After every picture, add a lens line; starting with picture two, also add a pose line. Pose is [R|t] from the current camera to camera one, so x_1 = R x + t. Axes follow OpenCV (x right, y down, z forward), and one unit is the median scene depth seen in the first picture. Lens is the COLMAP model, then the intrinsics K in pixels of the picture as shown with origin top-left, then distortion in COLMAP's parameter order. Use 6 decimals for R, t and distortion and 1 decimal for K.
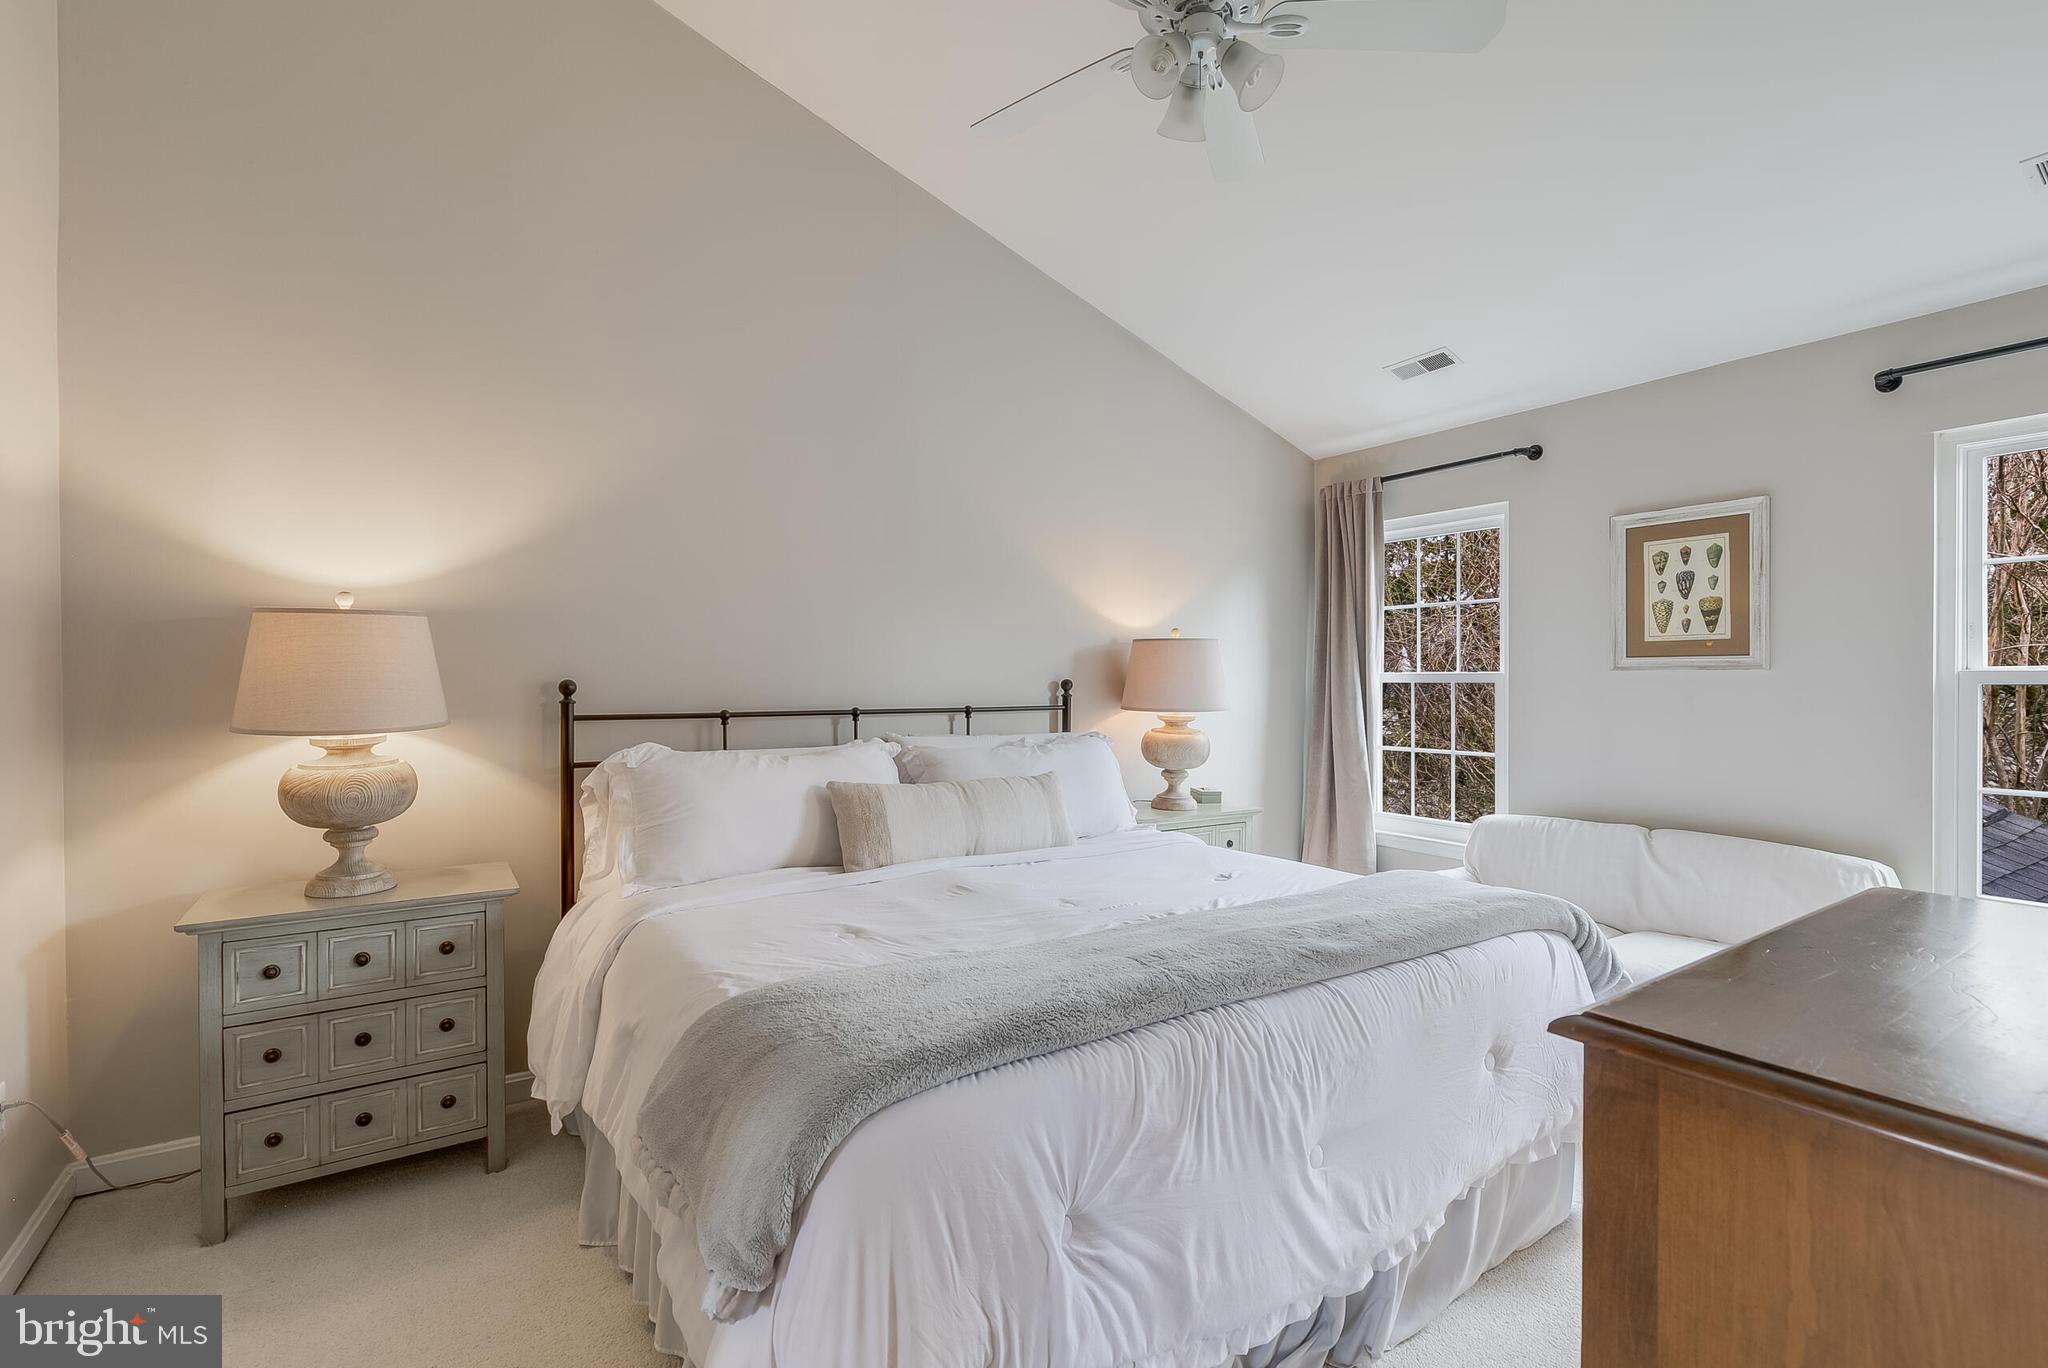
lens RADIAL K [[923.4, 0, 1024.0], [0, 923.4, 684.0], [0, 0, 1]] dist [0.004298, -0.000265]
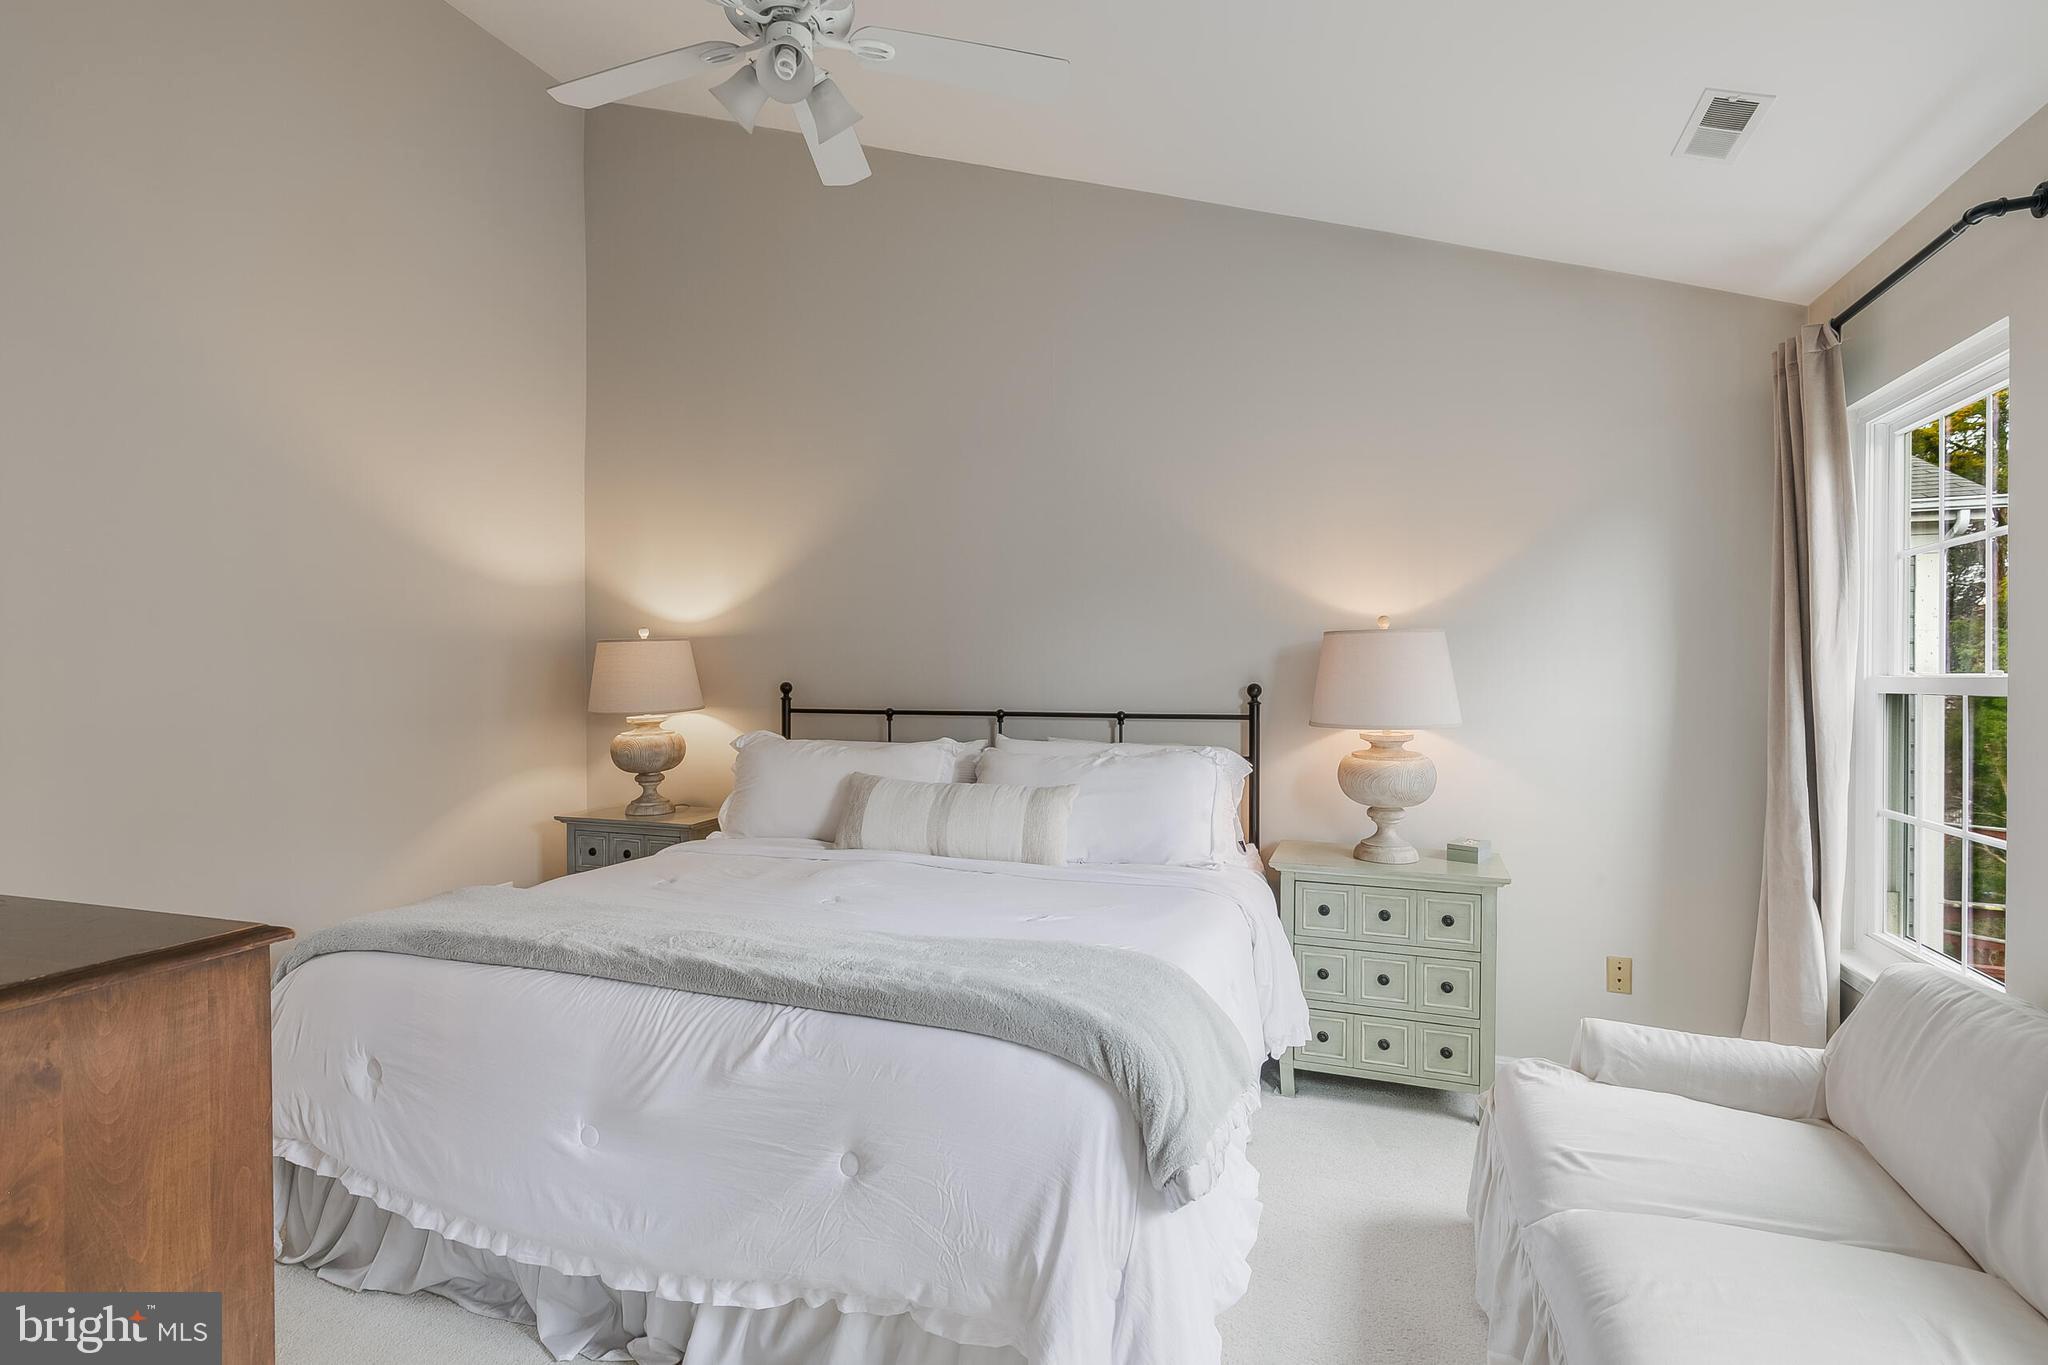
lens RADIAL K [[983.7, 0, 1024.0], [0, 983.7, 682.5], [0, 0, 1]] dist [0.003925, 0.000382]
pose [[0.607900, 0.006386, -0.793988, 0.796403], [-0.006551, 0.999974, 0.003027, -0.009838], [0.793987, 0.003361, 0.607926, 0.368479]]
